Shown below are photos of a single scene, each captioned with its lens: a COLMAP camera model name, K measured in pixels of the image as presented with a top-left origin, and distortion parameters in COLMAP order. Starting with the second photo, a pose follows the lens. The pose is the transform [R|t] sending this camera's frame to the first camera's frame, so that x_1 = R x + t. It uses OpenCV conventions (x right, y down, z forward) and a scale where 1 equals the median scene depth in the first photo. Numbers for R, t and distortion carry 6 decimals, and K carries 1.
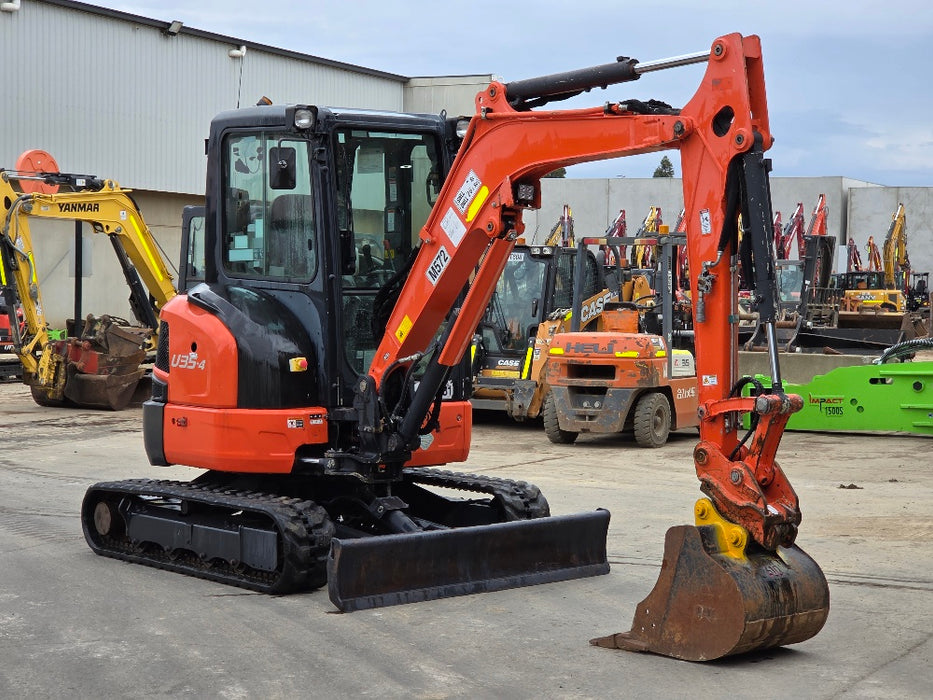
lens RADIAL K [[1767.7, 0, 470.6], [0, 1767.7, 348.3], [0, 0, 1]] dist [-0.000809, 0.000000]
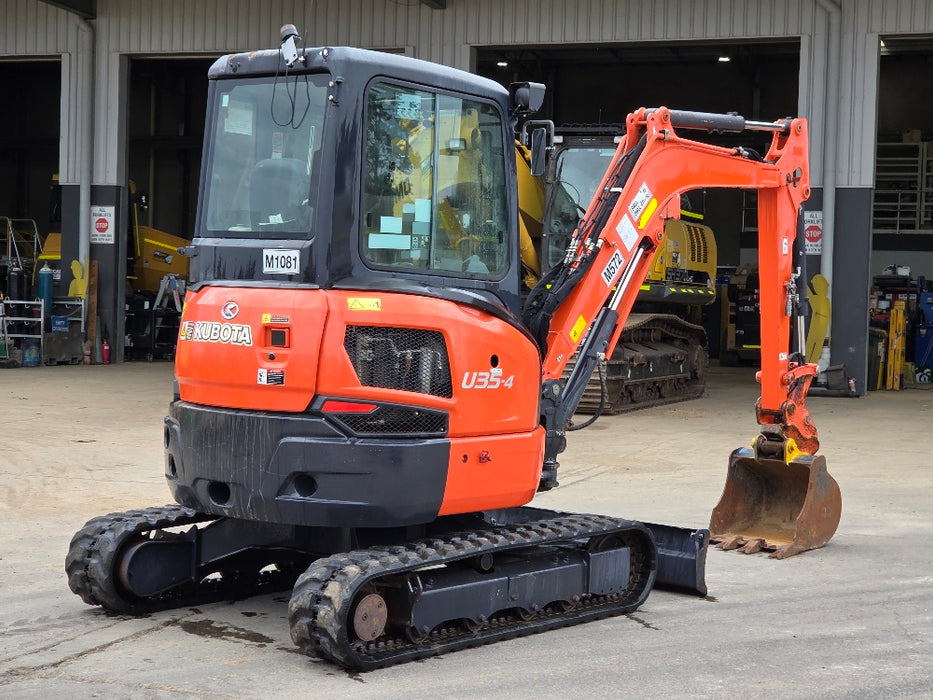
lens RADIAL K [[1767.7, 0, 505.4], [0, 1767.7, 349.0], [0, 0, 1]] dist [-0.000809, 0.000000]
pose [[-0.174805, -0.050750, 0.983294, -0.974809], [0.000448, 0.998667, 0.051623, -0.049128], [-0.984603, 0.009464, -0.174549, 1.163185]]
